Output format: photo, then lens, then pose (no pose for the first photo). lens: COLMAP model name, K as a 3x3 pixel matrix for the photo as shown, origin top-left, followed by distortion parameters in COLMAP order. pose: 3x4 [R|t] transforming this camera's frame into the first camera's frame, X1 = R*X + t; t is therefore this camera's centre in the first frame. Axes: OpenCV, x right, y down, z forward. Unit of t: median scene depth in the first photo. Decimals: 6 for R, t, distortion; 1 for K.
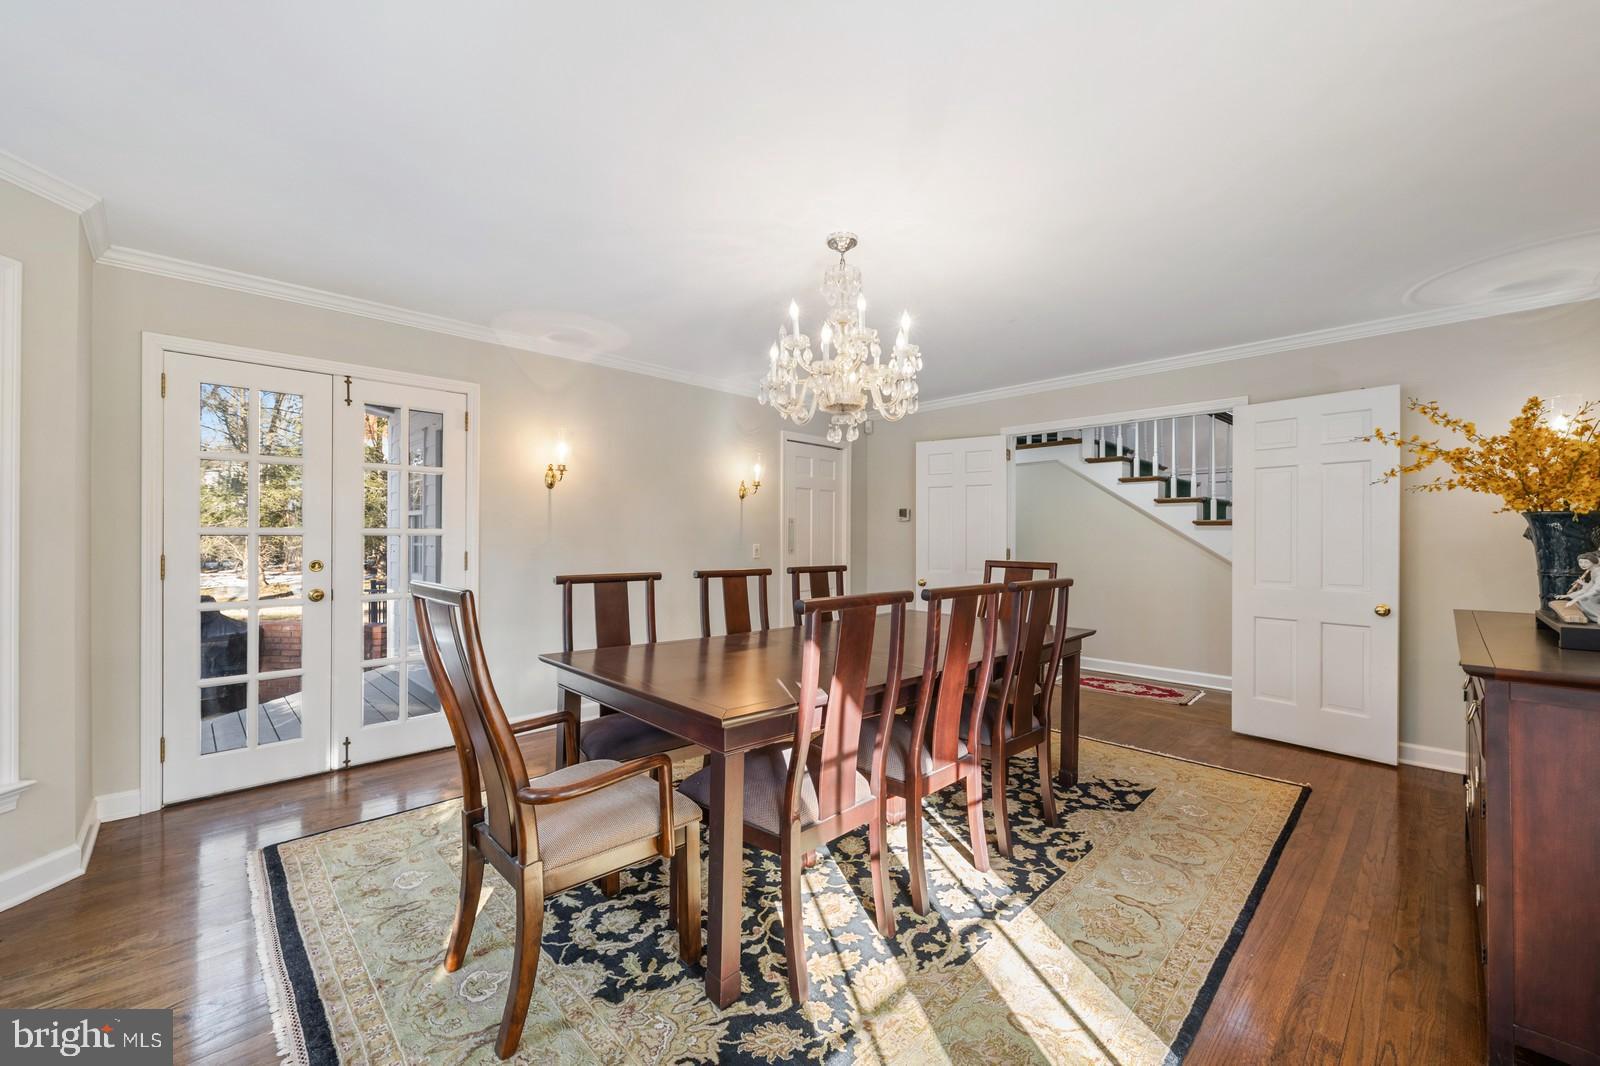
lens RADIAL K [[635.3, 0, 797.6], [0, 635.3, 516.3], [0, 0, 1]] dist [-0.000072, 0.000139]
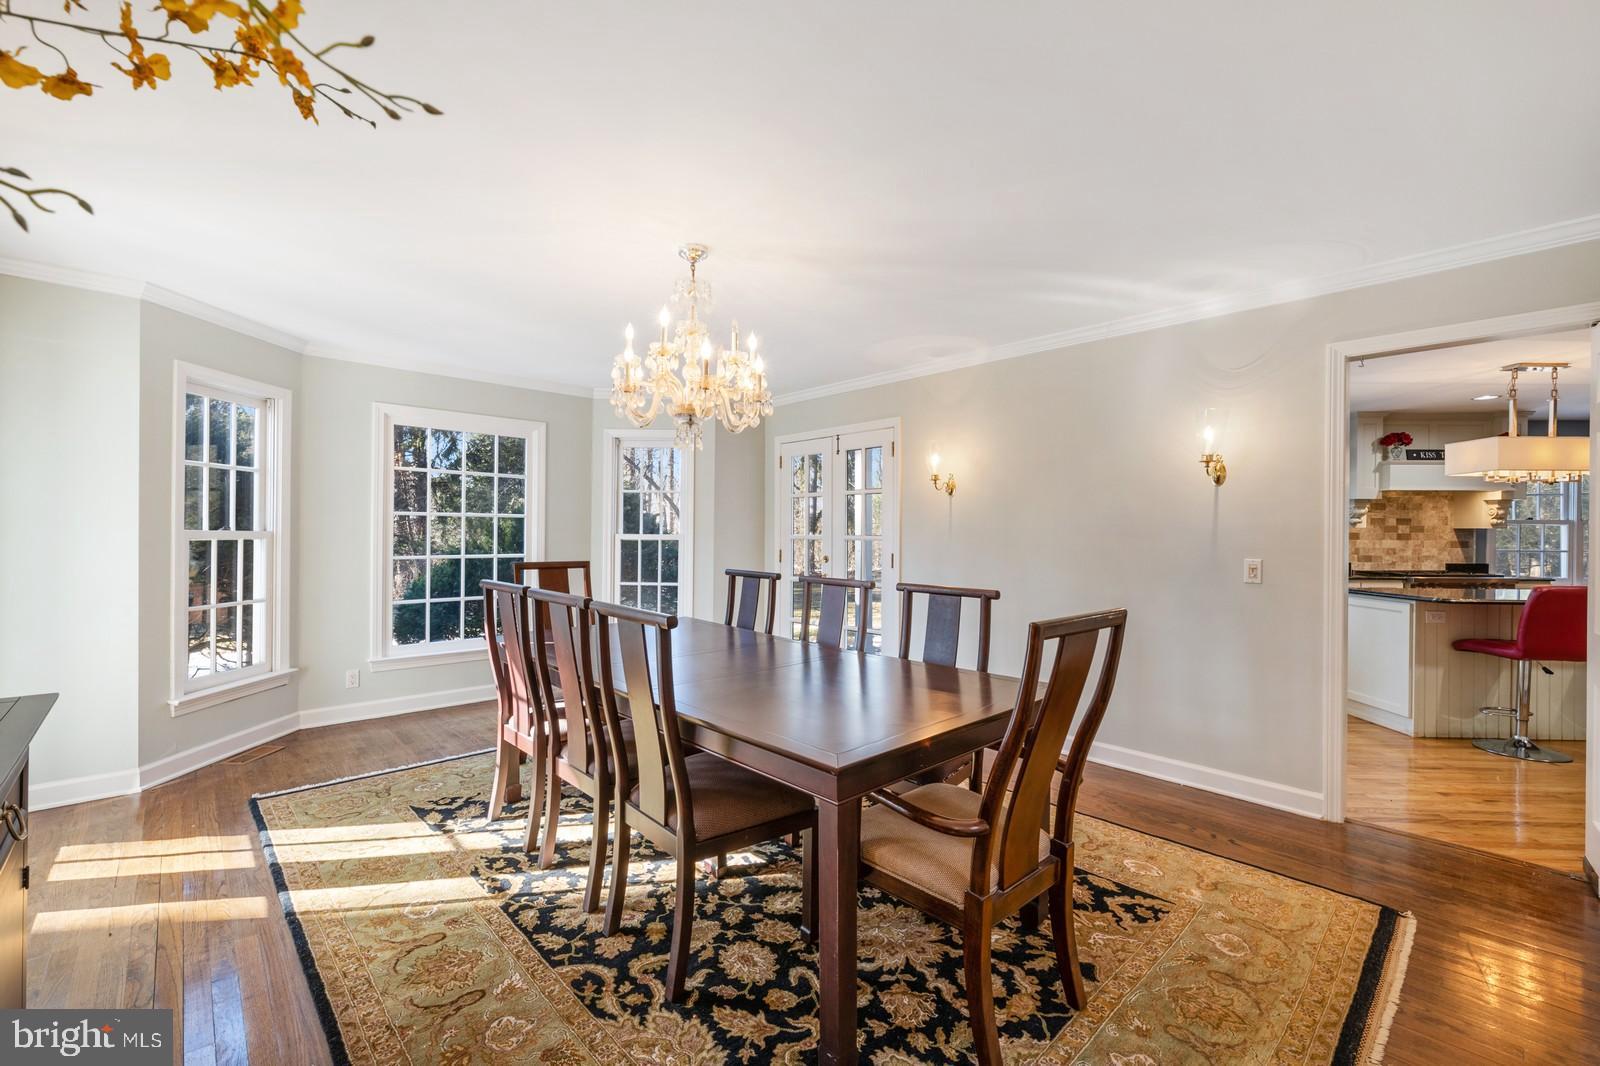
lens RADIAL K [[693.6, 0, 798.3], [0, 693.6, 549.2], [0, 0, 1]] dist [-0.023509, -0.000380]
pose [[-0.039613, 0.001774, -0.999214, 1.018987], [0.001355, 0.999998, 0.001722, 0.045215], [0.999214, -0.001286, -0.039615, 1.096757]]
